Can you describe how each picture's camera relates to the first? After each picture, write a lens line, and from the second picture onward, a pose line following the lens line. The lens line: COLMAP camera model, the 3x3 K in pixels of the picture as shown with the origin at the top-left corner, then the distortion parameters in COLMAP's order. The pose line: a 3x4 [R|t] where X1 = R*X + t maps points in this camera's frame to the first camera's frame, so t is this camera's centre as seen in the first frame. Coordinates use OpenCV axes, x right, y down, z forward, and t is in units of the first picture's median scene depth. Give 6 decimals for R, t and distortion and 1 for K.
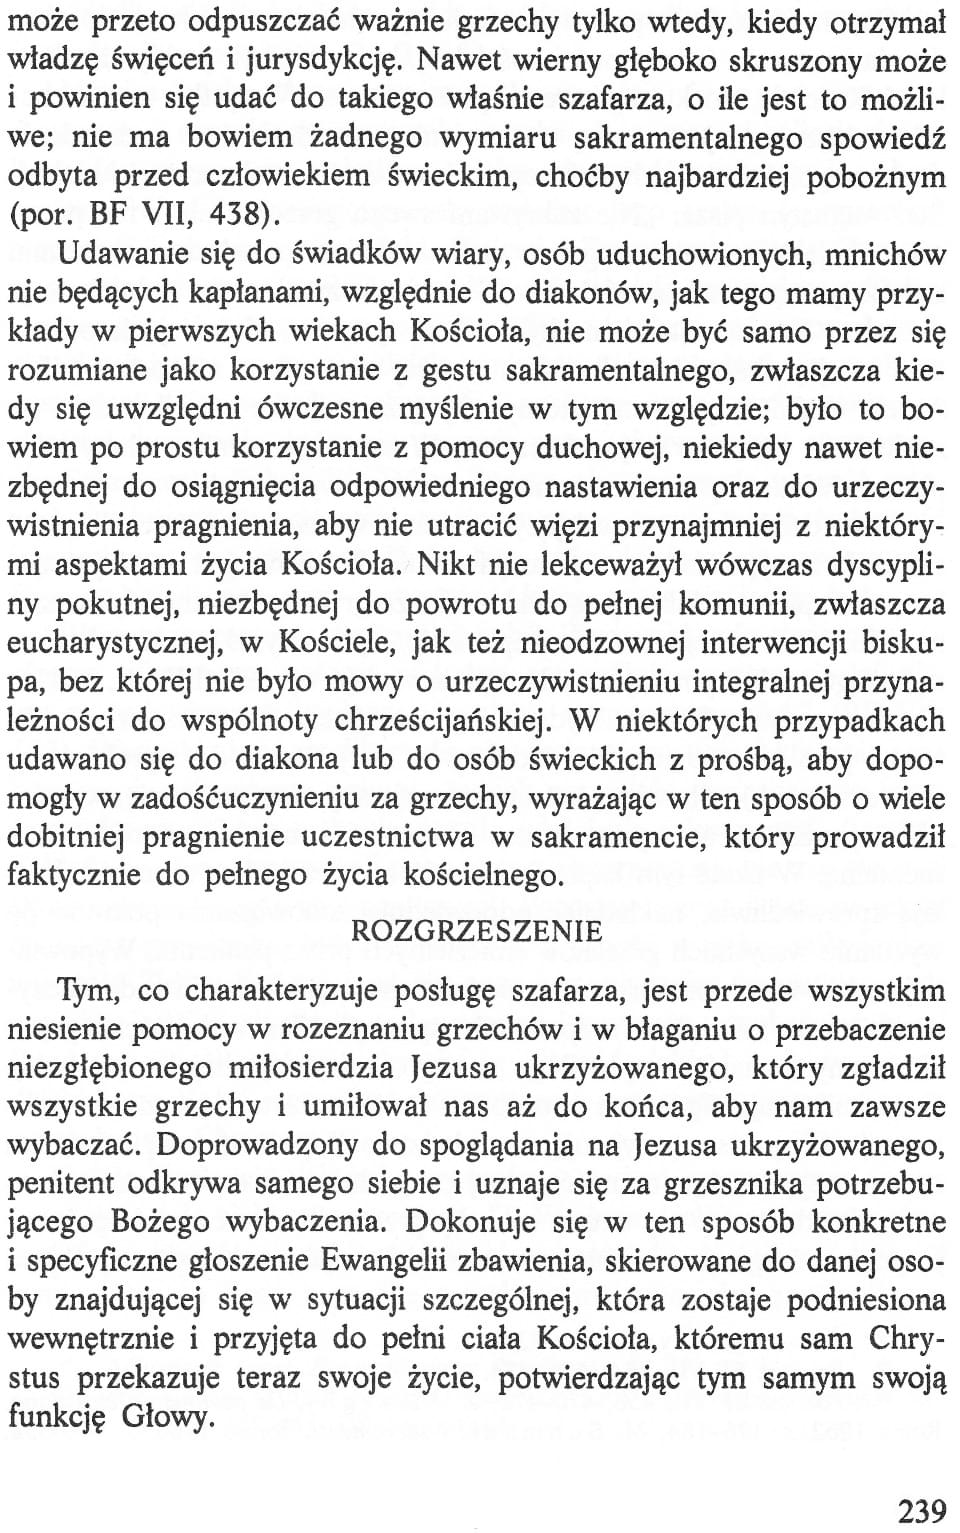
lens RADIAL K [[619.9, 0, 480.0], [0, 619.9, 766.5], [0, 0, 1]] dist [-0.000266, -0.000199]
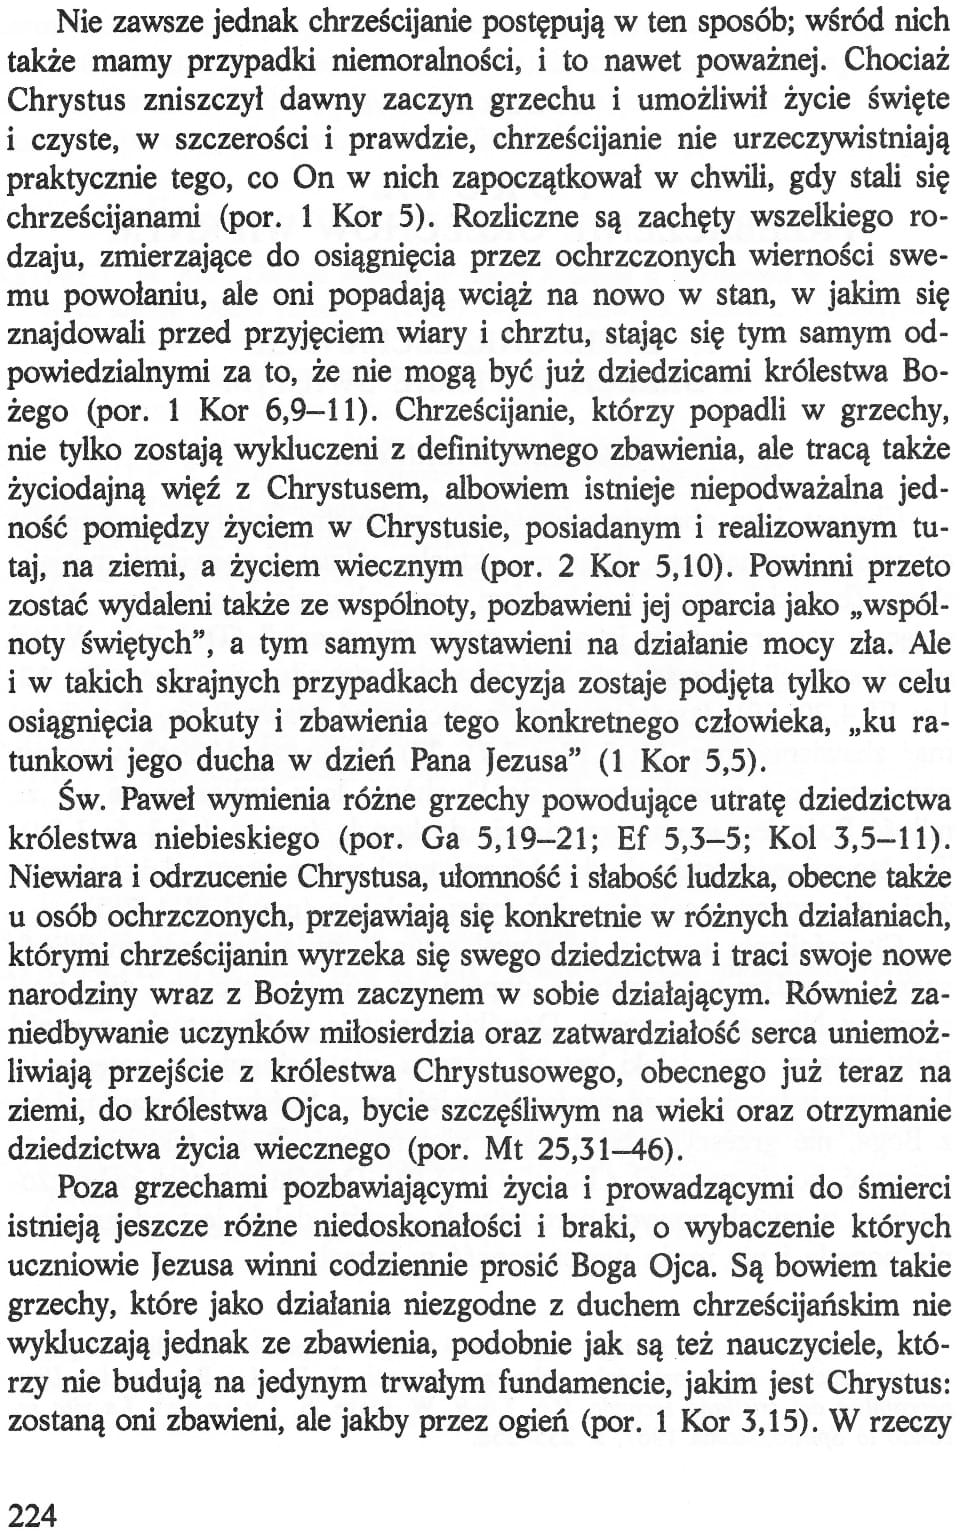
lens RADIAL K [[622.2, 0, 480.0], [0, 622.2, 769.5], [0, 0, 1]] dist [-0.000450, -0.000001]
pose [[0.999999, -0.001047, 0.000696, 0.176635], [0.001047, 0.999999, 0.000521, 0.000207], [-0.000697, -0.000521, 1.000000, -0.000230]]
